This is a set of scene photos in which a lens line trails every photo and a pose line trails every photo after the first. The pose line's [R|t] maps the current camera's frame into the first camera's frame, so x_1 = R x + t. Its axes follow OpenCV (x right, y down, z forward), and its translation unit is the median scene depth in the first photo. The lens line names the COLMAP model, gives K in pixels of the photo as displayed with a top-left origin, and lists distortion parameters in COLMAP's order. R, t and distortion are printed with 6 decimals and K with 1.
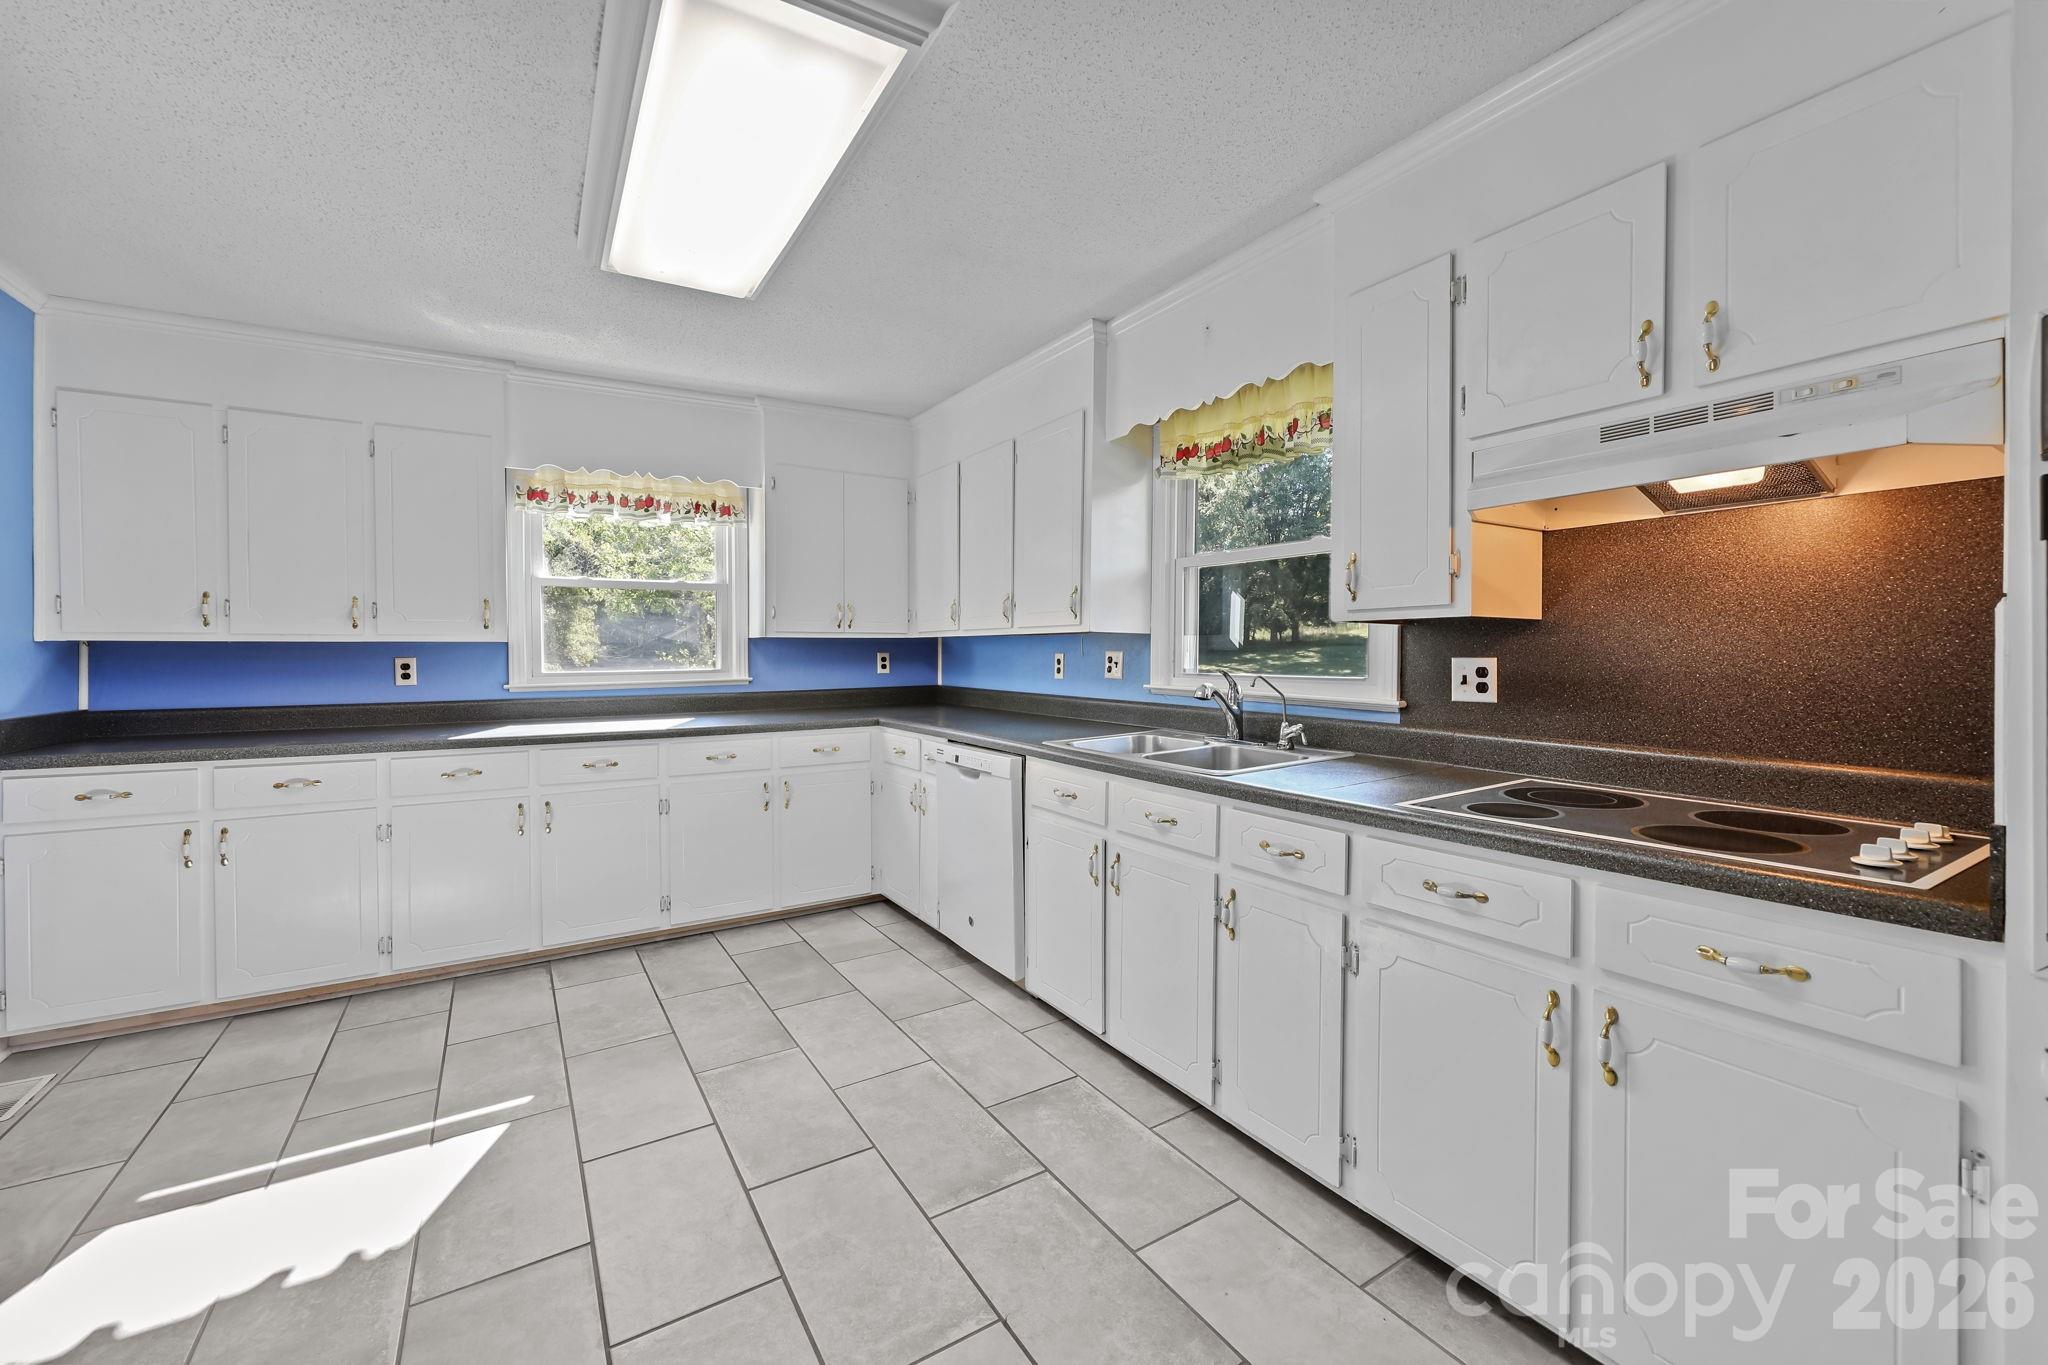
lens RADIAL K [[841.8, 0, 1026.0], [0, 841.8, 663.9], [0, 0, 1]] dist [0.000485, -0.000022]
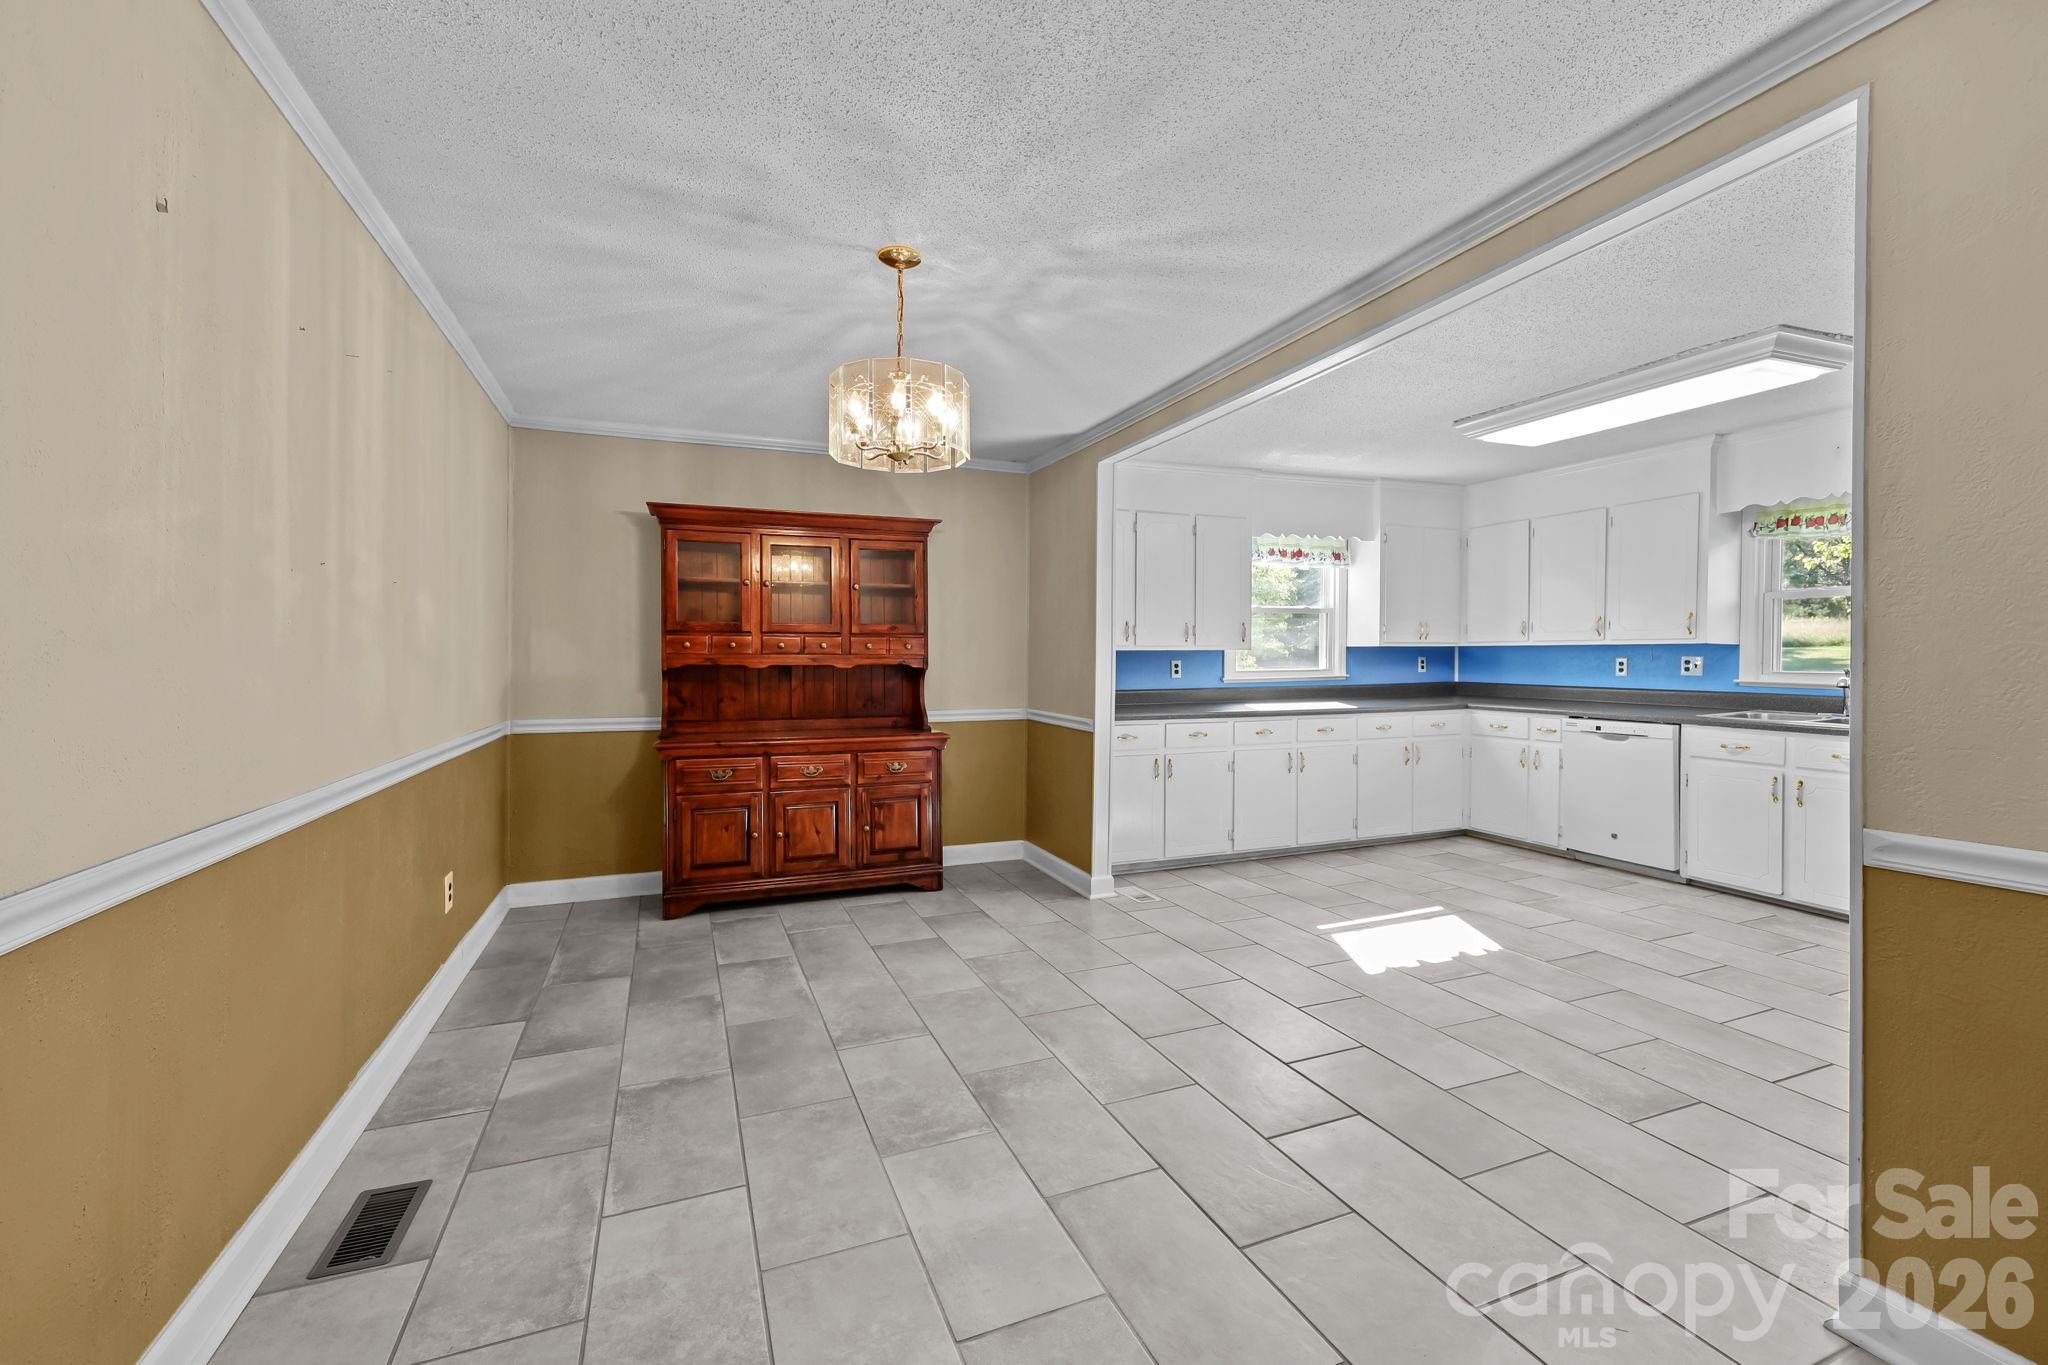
lens RADIAL K [[841.8, 0, 1022.9], [0, 841.8, 679.2], [0, 0, 1]] dist [0.000485, -0.000022]
pose [[0.986923, 0.005937, -0.161081, -0.729107], [-0.003944, 0.999912, 0.012694, 0.009097], [0.161142, -0.011893, 0.986860, -0.551608]]
